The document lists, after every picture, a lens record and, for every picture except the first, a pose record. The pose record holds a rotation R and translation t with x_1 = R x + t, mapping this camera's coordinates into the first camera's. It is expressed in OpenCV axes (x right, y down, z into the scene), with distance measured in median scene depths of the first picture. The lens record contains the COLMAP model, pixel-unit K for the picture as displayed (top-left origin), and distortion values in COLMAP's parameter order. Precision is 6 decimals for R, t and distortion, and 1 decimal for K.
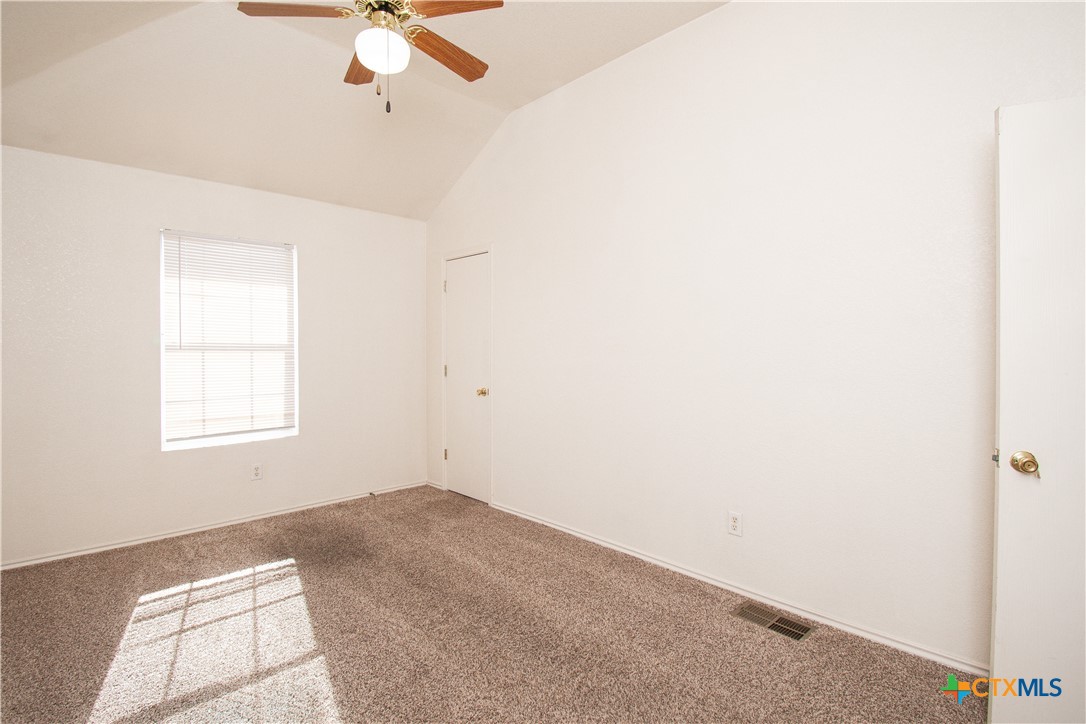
lens RADIAL K [[533.1, 0, 541.9], [0, 533.1, 334.6], [0, 0, 1]] dist [0.006846, -0.020408]
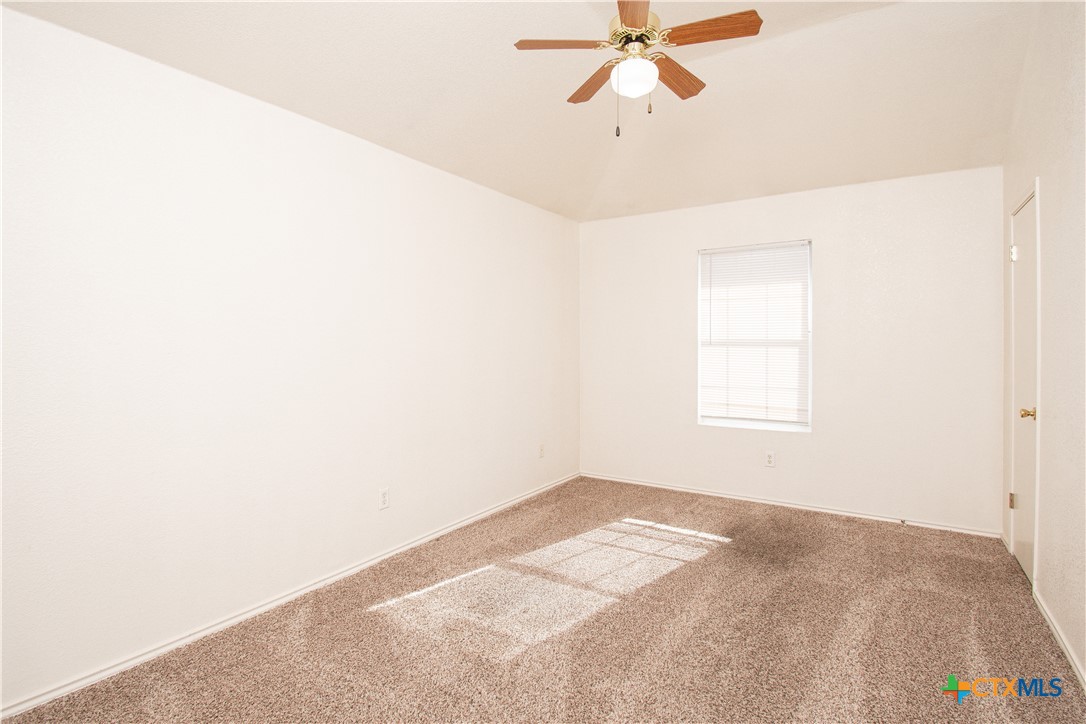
lens RADIAL K [[533.1, 0, 541.9], [0, 533.1, 334.6], [0, 0, 1]] dist [0.006846, -0.020408]
pose [[0.216879, -0.015985, -0.976068, 0.448944], [0.021819, 0.999696, -0.011524, 0.010250], [0.975955, -0.018797, 0.217162, 0.355139]]
